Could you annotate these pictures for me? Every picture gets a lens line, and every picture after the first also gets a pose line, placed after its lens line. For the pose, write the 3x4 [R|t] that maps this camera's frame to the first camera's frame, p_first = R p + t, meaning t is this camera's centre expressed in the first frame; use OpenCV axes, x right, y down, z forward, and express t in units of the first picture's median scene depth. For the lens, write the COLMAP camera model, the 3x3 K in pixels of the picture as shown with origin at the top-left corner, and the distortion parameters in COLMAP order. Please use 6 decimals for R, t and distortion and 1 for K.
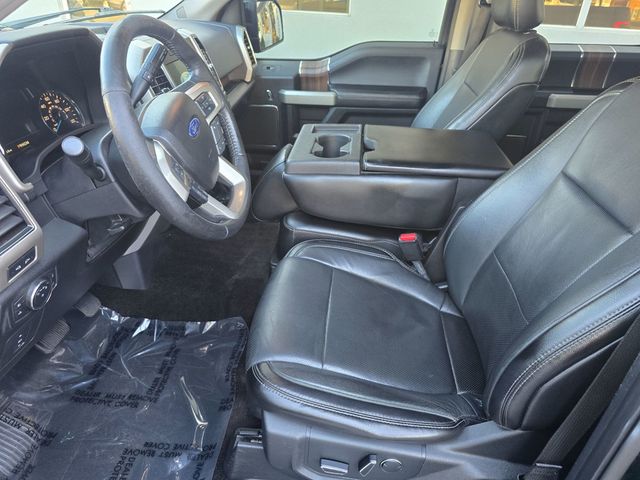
lens RADIAL K [[431.5, 0, 317.6], [0, 431.5, 242.6], [0, 0, 1]] dist [0.039211, -0.029562]
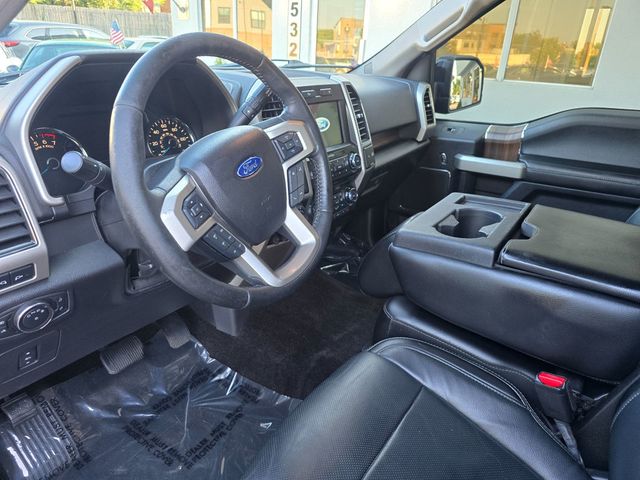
lens RADIAL K [[431.5, 0, 317.6], [0, 431.5, 242.6], [0, 0, 1]] dist [0.039211, -0.029562]
pose [[0.875586, 0.198257, -0.440502, 0.136722], [-0.258902, 0.962464, -0.081441, -0.059463], [0.407821, 0.185356, 0.894050, 0.220686]]
